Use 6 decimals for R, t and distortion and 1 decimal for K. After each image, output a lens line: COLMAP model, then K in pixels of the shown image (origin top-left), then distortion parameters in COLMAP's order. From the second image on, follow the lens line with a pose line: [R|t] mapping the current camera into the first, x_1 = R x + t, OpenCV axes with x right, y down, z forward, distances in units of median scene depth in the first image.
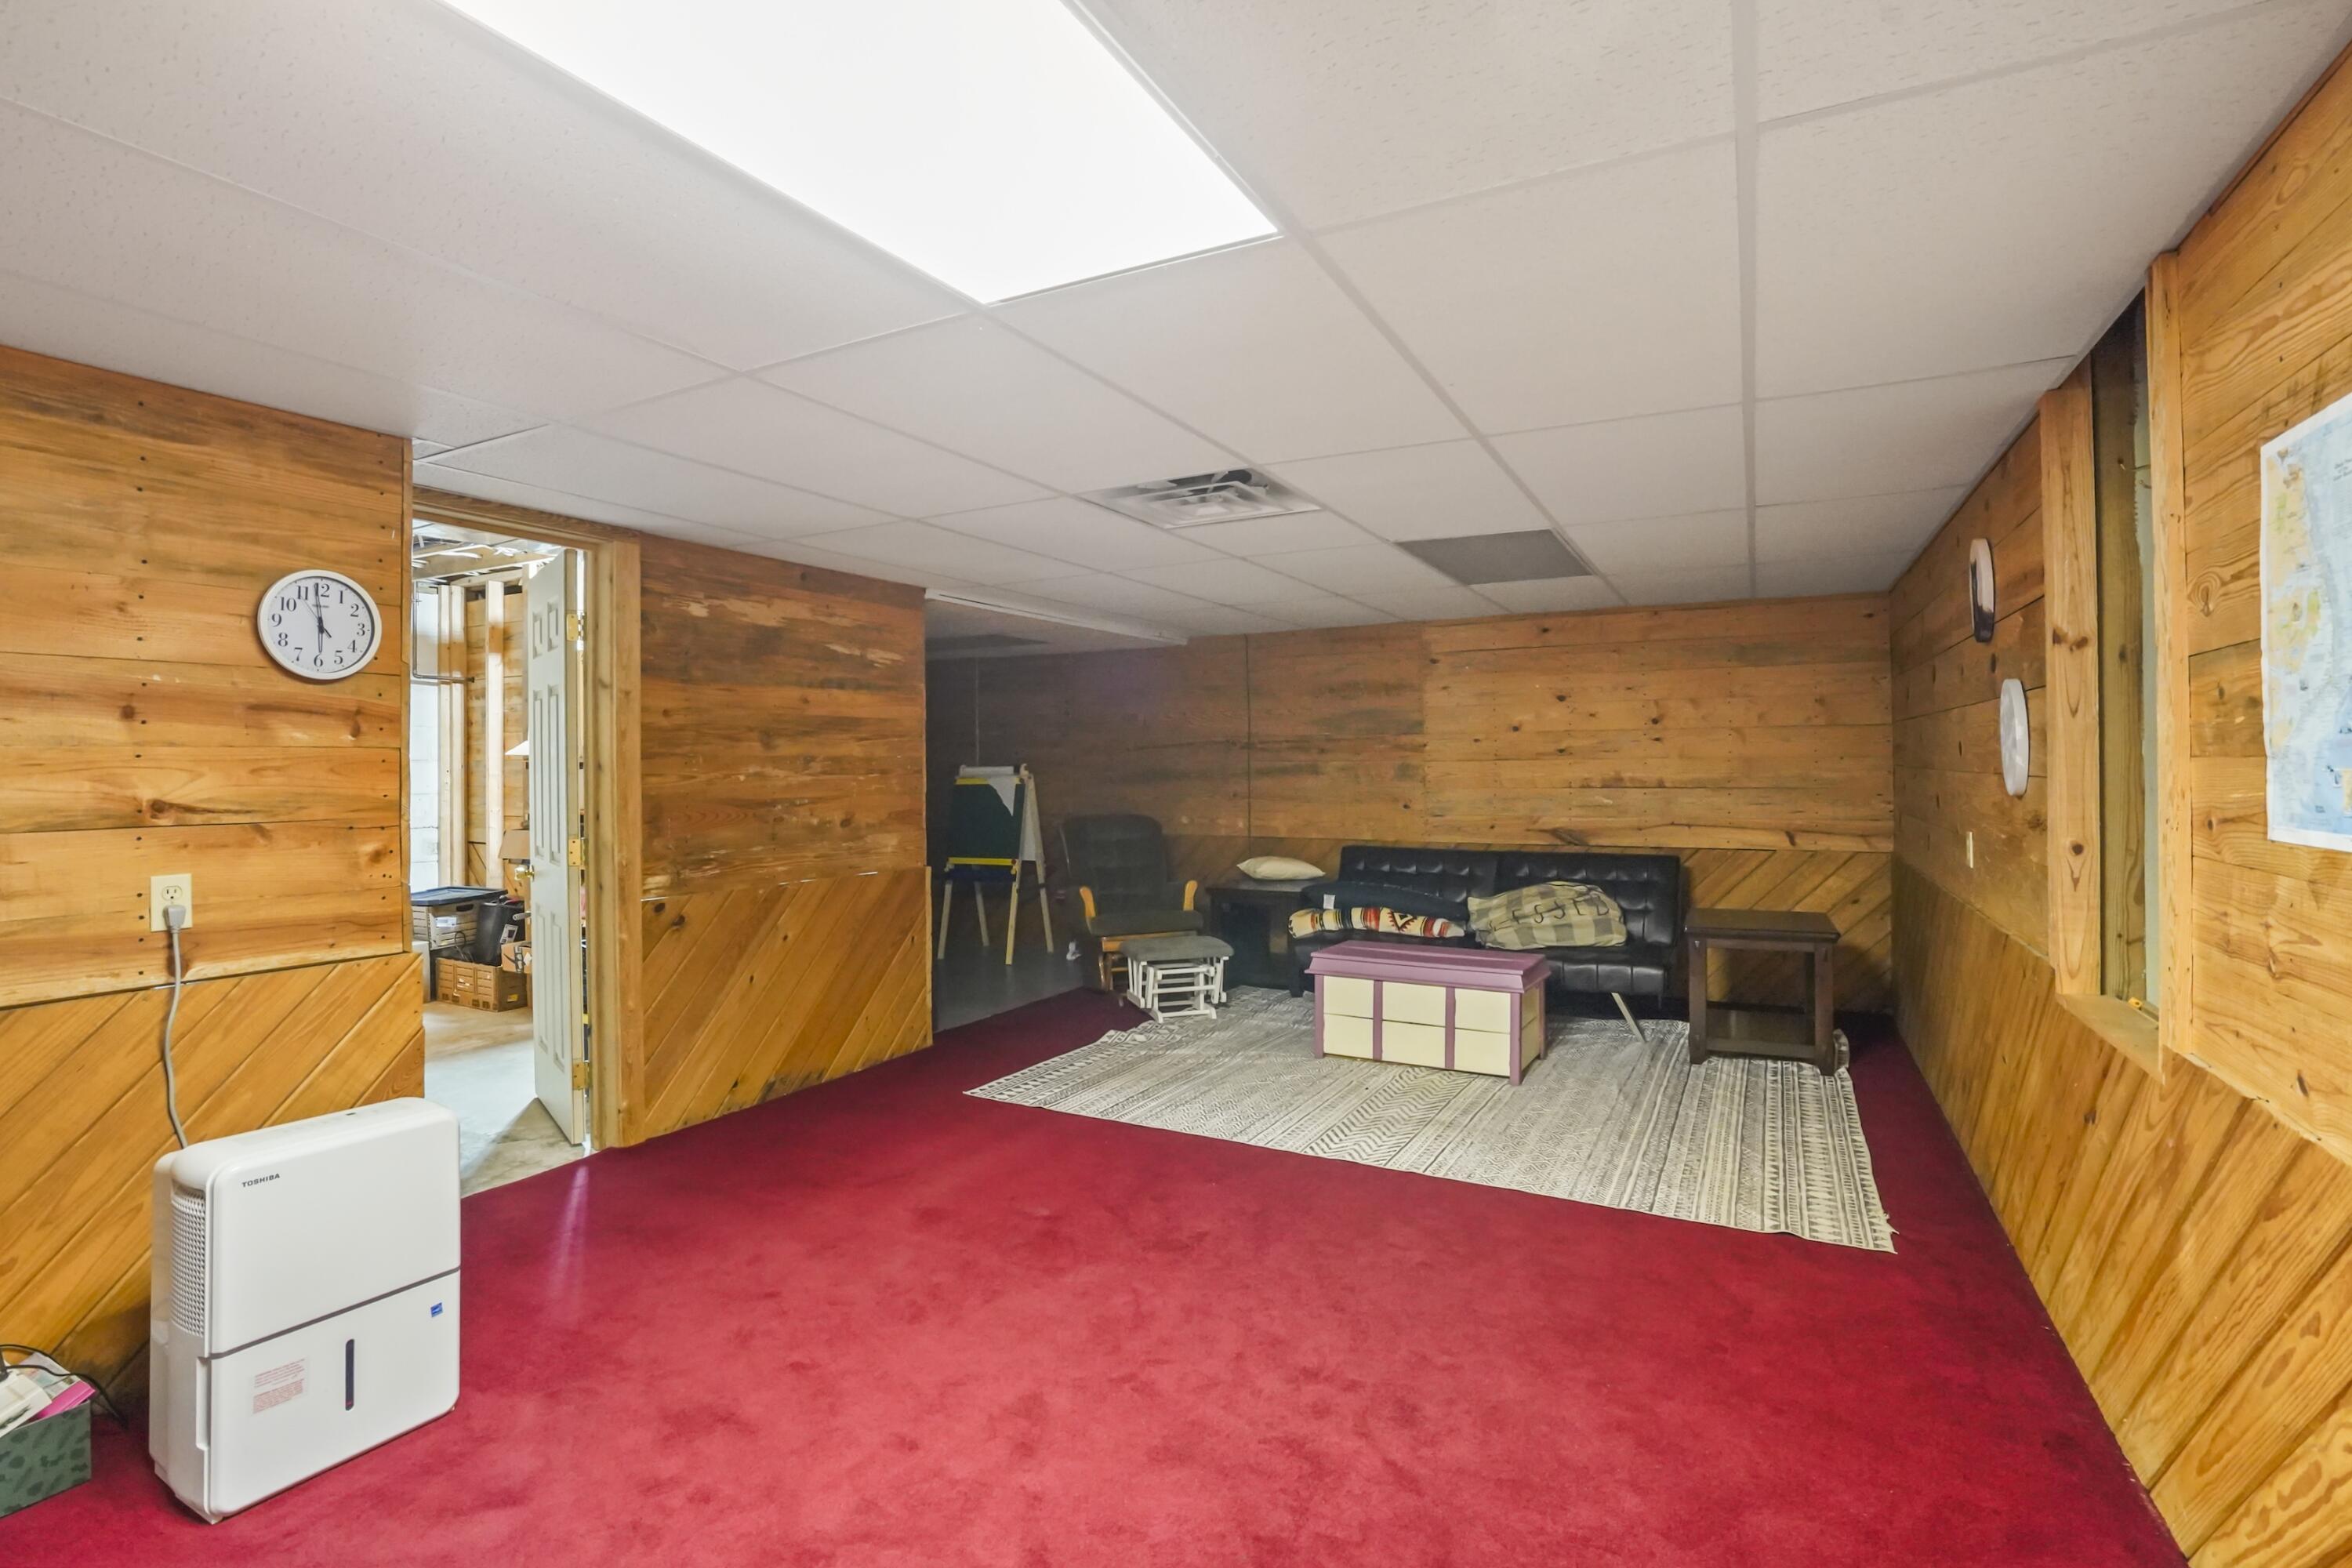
lens RADIAL K [[1106.2, 0, 1174.3], [0, 1106.2, 765.1], [0, 0, 1]] dist [-0.049287, 0.015950]
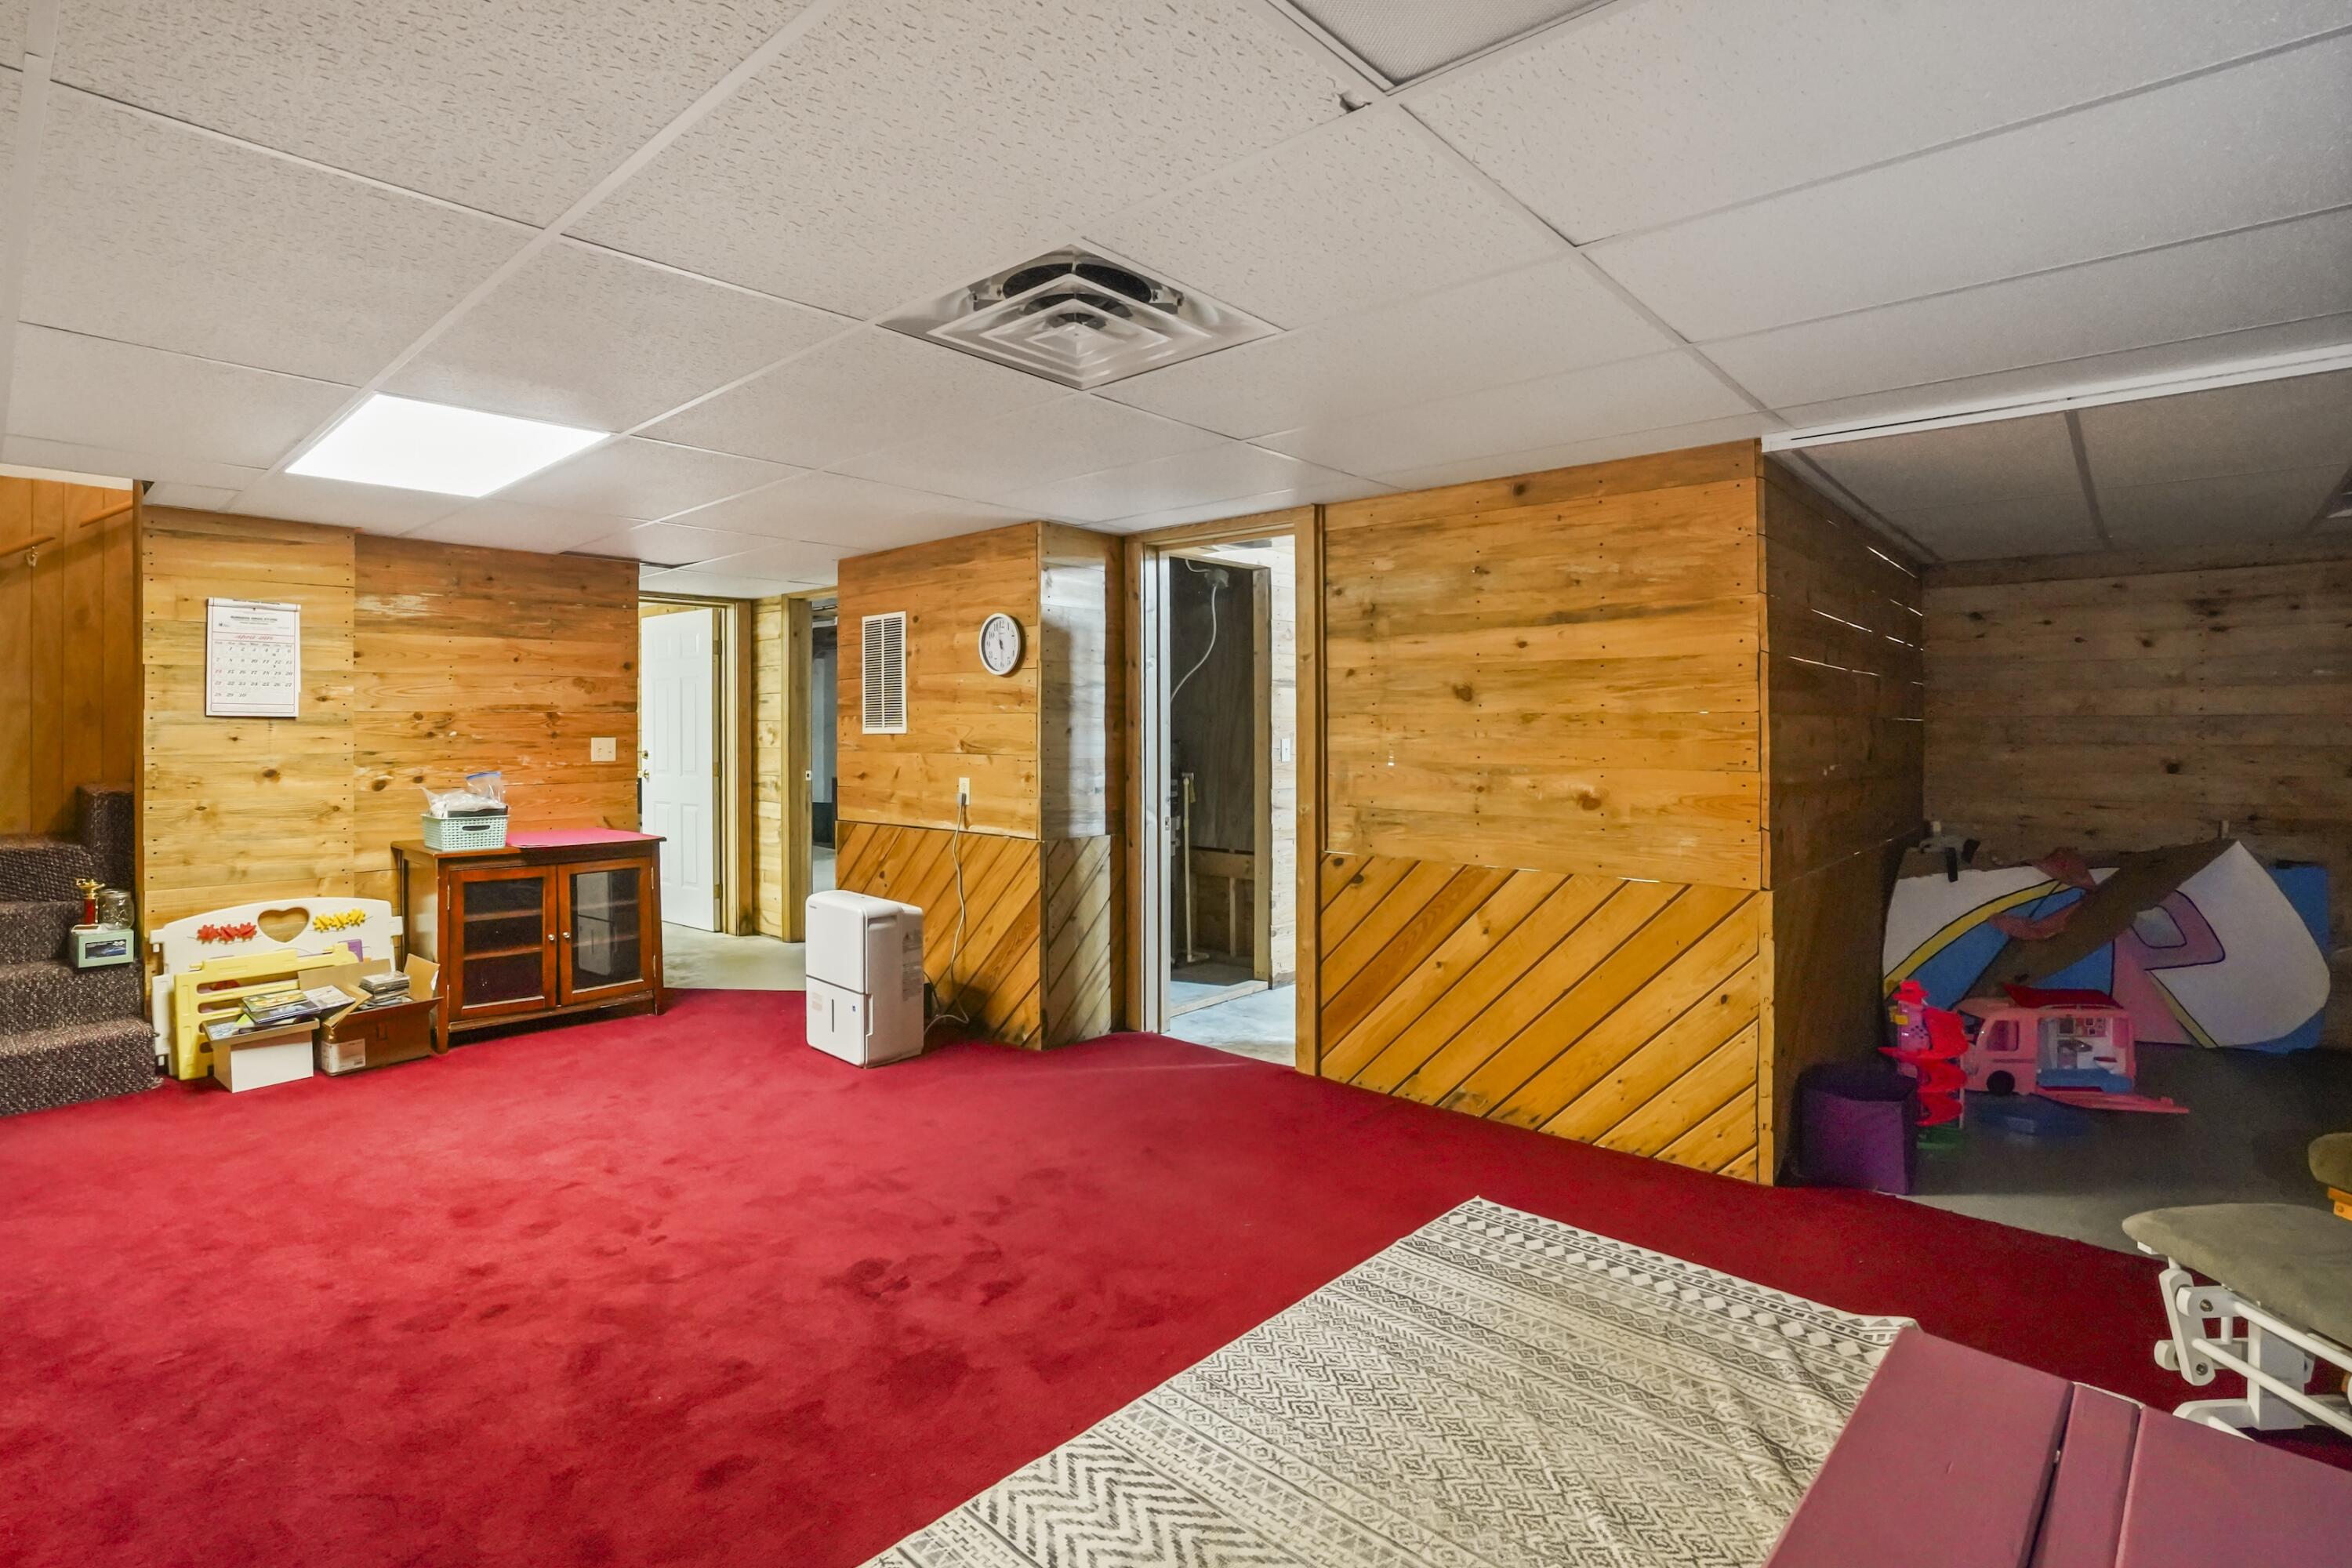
lens RADIAL K [[1106.2, 0, 1146.6], [0, 1106.2, 742.1], [0, 0, 1]] dist [-0.049287, 0.015950]
pose [[-0.243303, 0.014977, -0.969835, 0.510795], [-0.002672, 0.999867, 0.016111, 0.000423], [0.969947, 0.006511, -0.243230, 0.939799]]
